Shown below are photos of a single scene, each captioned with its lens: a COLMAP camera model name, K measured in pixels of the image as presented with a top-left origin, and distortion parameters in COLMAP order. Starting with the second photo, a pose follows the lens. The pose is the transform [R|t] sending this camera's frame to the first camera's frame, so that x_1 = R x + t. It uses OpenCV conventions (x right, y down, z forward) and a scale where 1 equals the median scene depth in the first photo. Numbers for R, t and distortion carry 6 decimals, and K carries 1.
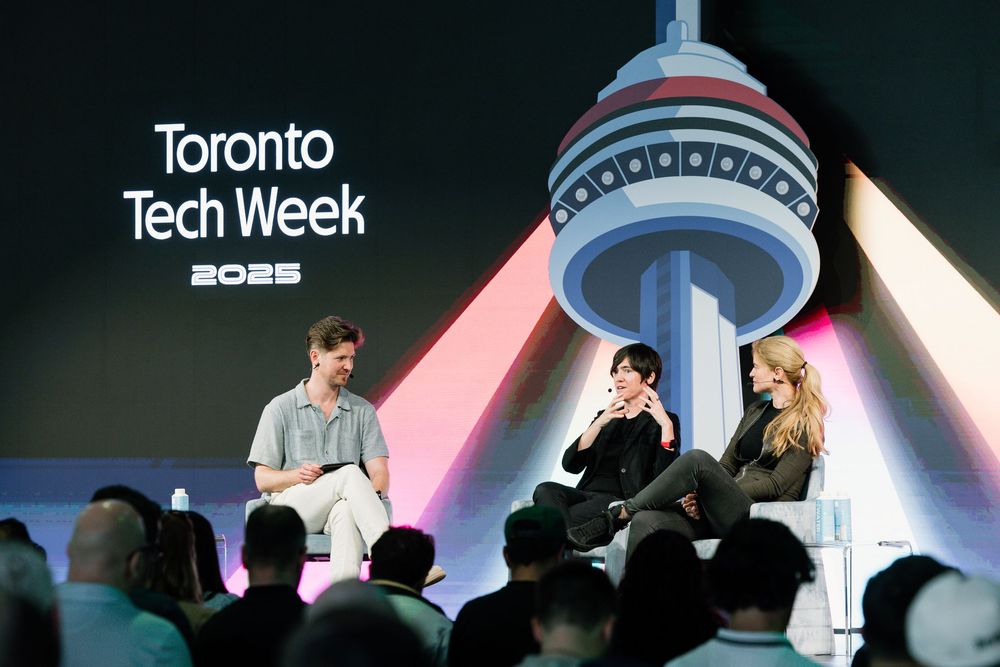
lens RADIAL K [[4867.5, 0, 501.3], [0, 4867.5, 337.1], [0, 0, 1]] dist [0.223245, 0.000000]
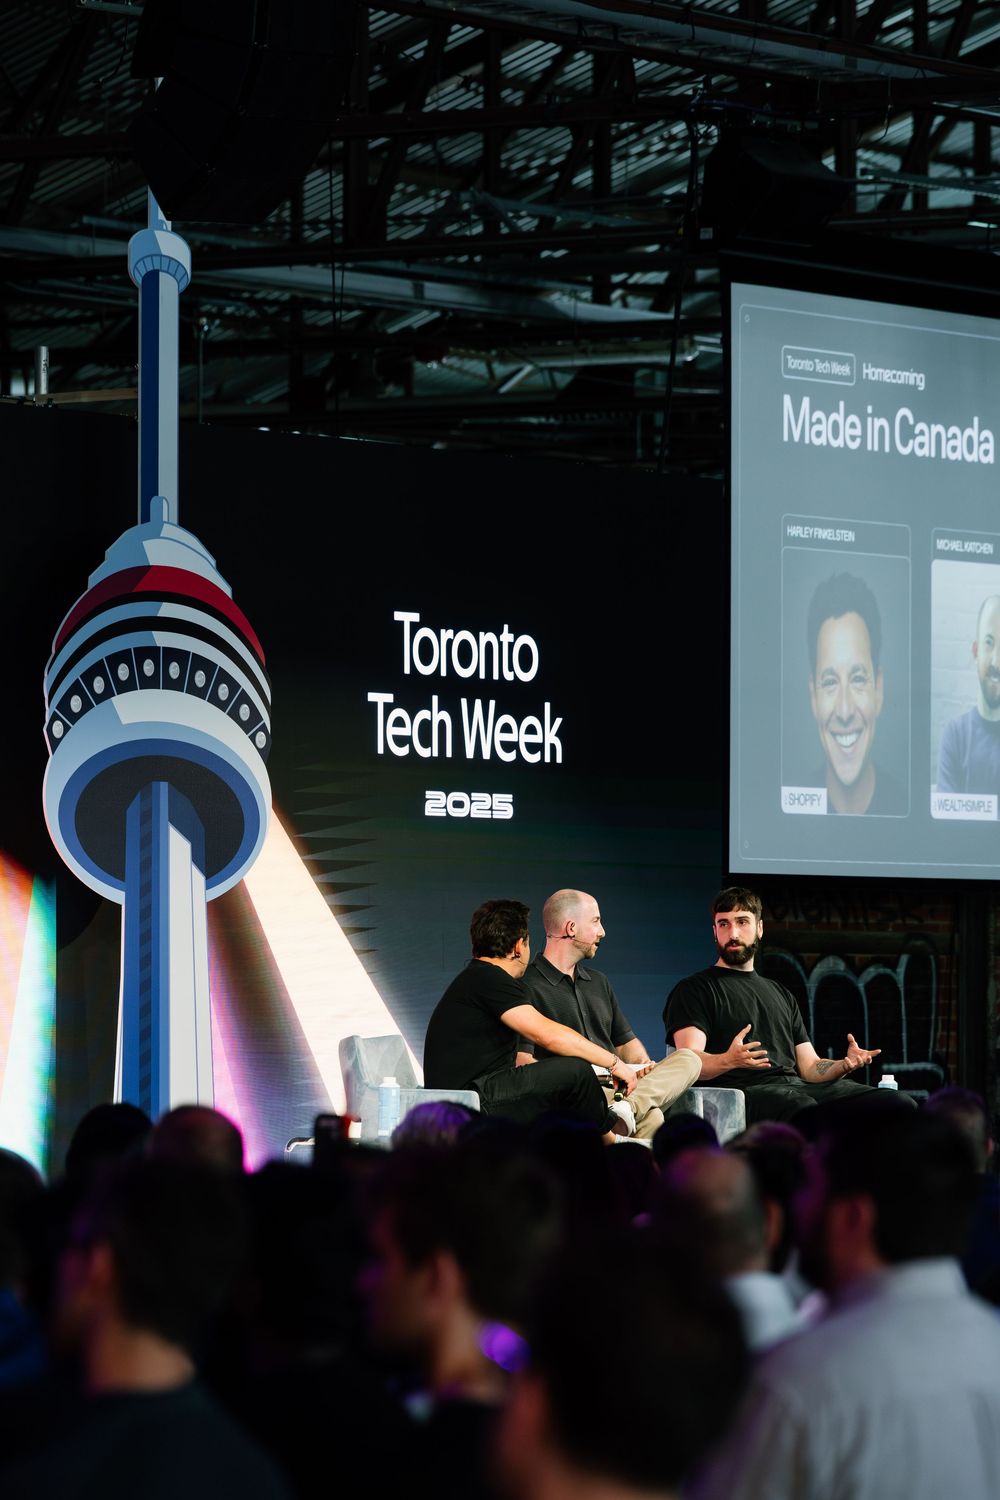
lens RADIAL K [[8767.2, 0, 501.8], [0, 8767.2, 752.1], [0, 0, 1]] dist [0.140421, 0.000000]
pose [[0.099062, 0.038373, 0.994341, -1.410188], [-0.021841, 0.999099, -0.036381, 0.029225], [-0.994842, -0.018114, 0.099811, 0.801258]]
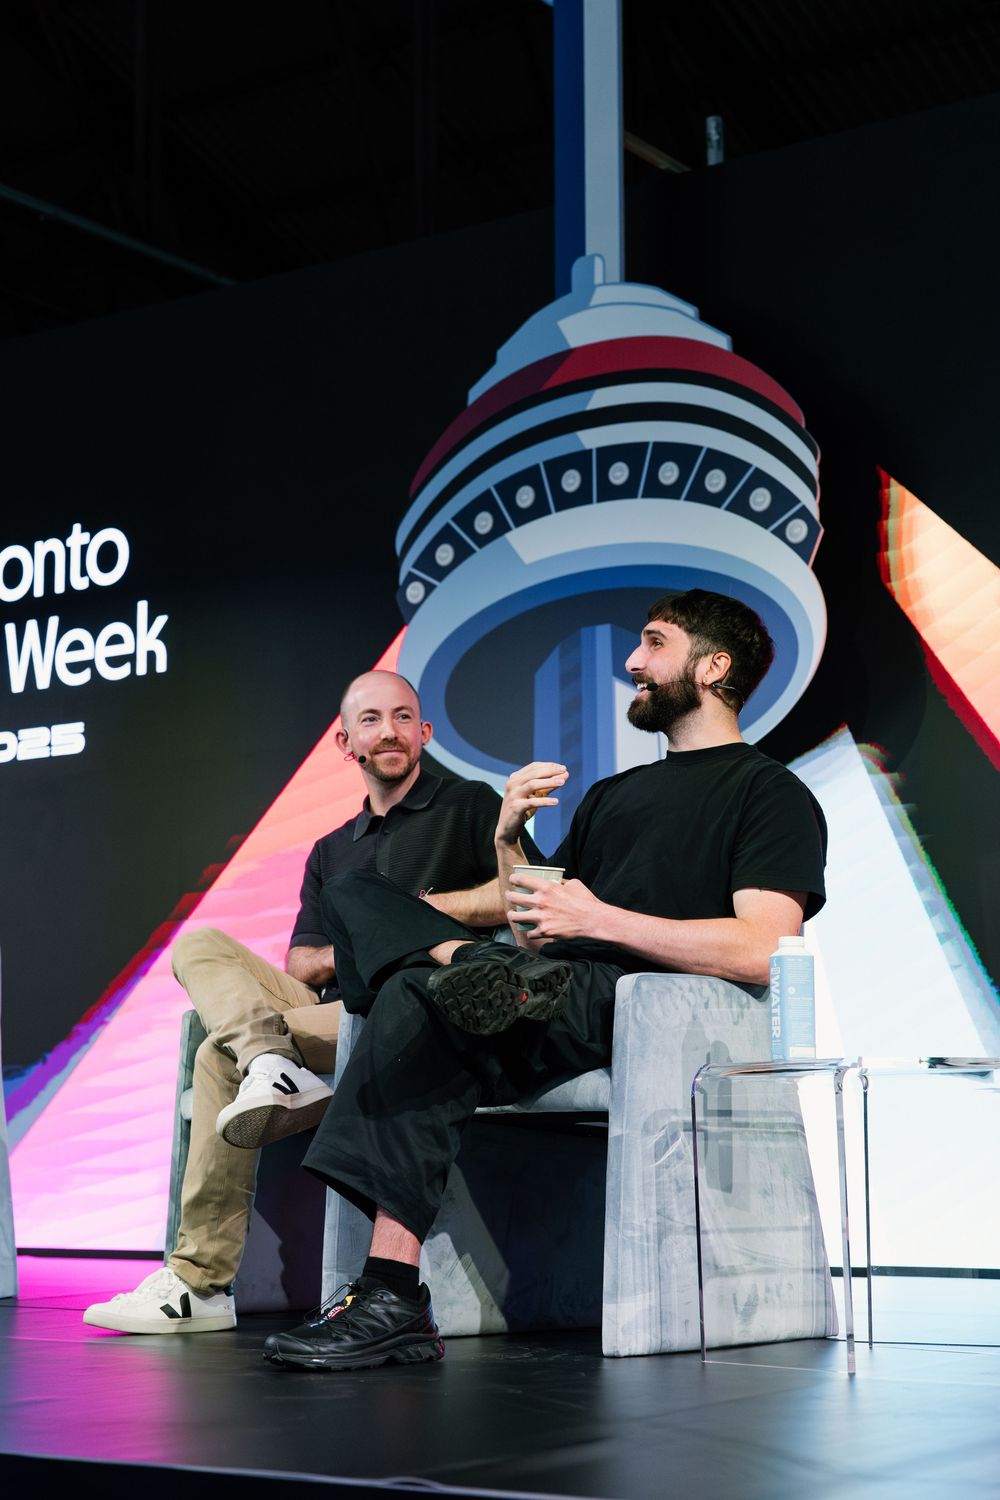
lens RADIAL K [[2585.3, 0, 492.8], [0, 2585.3, 766.0], [0, 0, 1]] dist [0.057195, 0.000000]
pose [[0.994508, -0.019160, -0.102892, 0.056686], [0.006082, 0.992018, -0.125948, 0.039413], [0.104483, 0.124630, 0.986687, 0.689988]]
